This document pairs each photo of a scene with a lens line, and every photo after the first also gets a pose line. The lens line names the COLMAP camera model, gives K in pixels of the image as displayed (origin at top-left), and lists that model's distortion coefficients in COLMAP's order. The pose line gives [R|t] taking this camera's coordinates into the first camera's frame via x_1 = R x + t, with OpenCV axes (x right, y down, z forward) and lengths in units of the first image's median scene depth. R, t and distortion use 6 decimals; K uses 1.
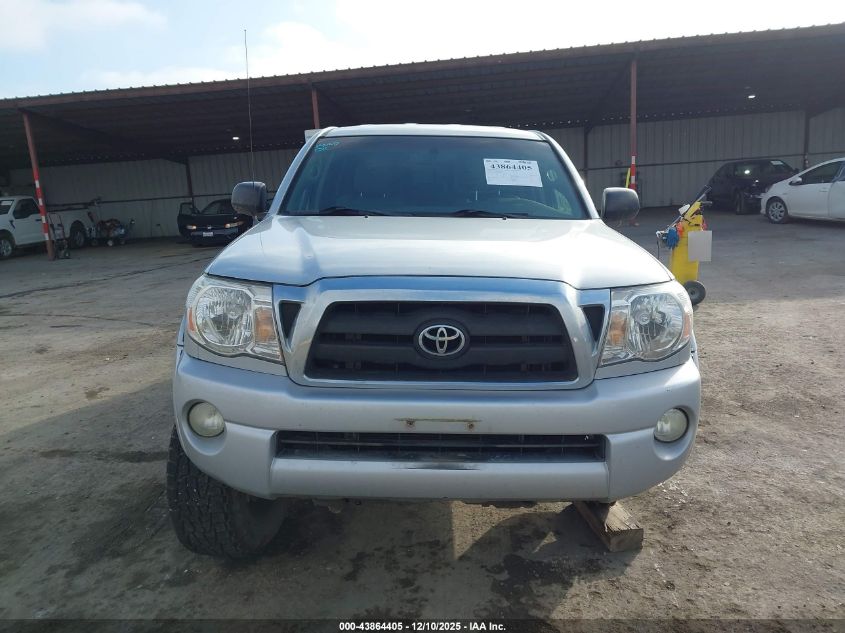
lens RADIAL K [[675.9, 0, 440.7], [0, 675.9, 318.3], [0, 0, 1]] dist [0.026384, -0.025199]
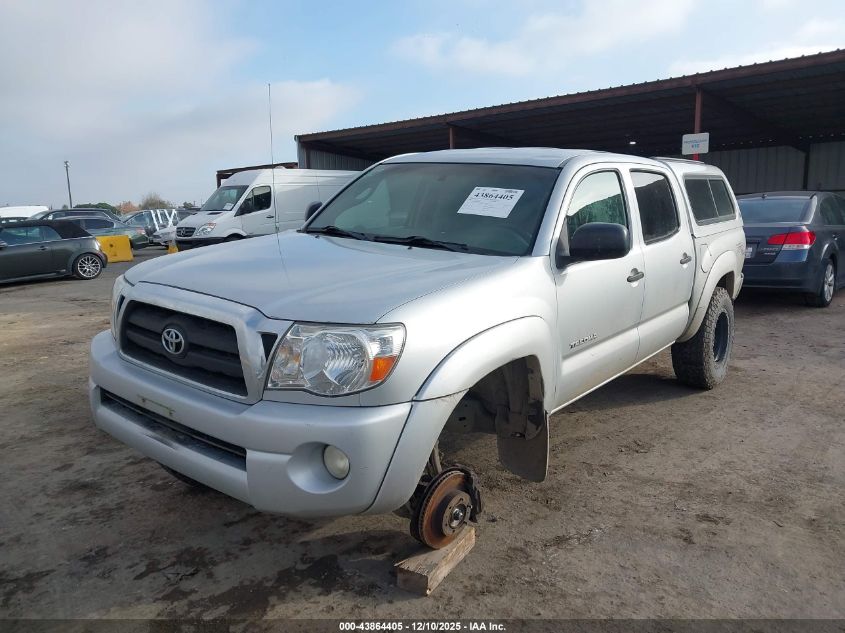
lens RADIAL K [[675.9, 0, 423.5], [0, 675.9, 316.9], [0, 0, 1]] dist [0.026384, -0.025199]
pose [[0.780558, 0.141755, -0.608798, 0.897286], [-0.143058, 0.988608, 0.046773, -0.110257], [0.608493, 0.050584, 0.791945, 0.223053]]
